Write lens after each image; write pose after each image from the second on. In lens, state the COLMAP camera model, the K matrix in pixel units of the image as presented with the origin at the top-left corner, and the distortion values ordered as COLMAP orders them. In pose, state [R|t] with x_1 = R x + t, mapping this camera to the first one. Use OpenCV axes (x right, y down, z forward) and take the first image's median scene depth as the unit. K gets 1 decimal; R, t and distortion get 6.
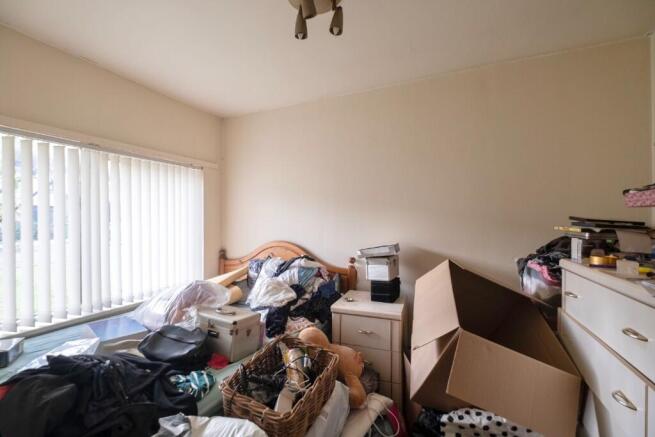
lens RADIAL K [[284.5, 0, 324.8], [0, 284.5, 219.6], [0, 0, 1]] dist [-0.004044, -0.000172]
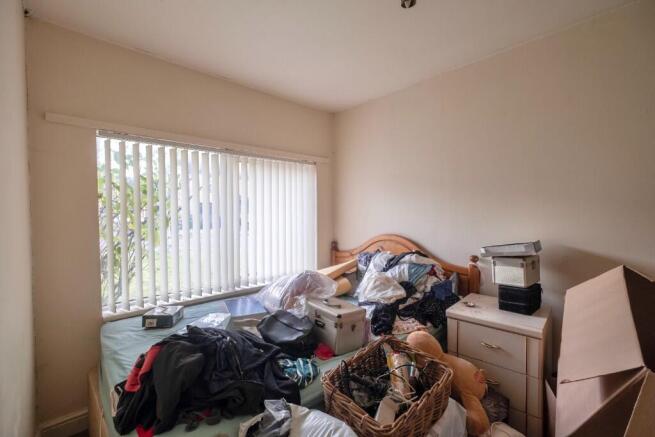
lens RADIAL K [[284.7, 0, 326.5], [0, 284.7, 219.5], [0, 0, 1]] dist [-0.006039, -0.000299]
pose [[0.923927, 0.002717, -0.382560, 0.018805], [0.007249, 0.999671, 0.024607, 0.000914], [0.382501, -0.025508, 0.923603, 0.066893]]
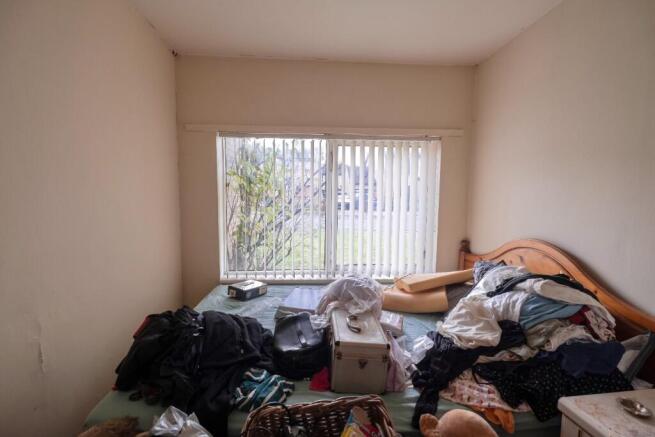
lens RADIAL K [[284.7, 0, 326.5], [0, 284.7, 219.5], [0, 0, 1]] dist [-0.006039, -0.000299]
pose [[0.469636, 0.078756, -0.879340, 0.275022], [-0.009270, 0.996398, 0.084290, -0.024187], [0.882811, -0.031434, 0.468675, 0.562691]]
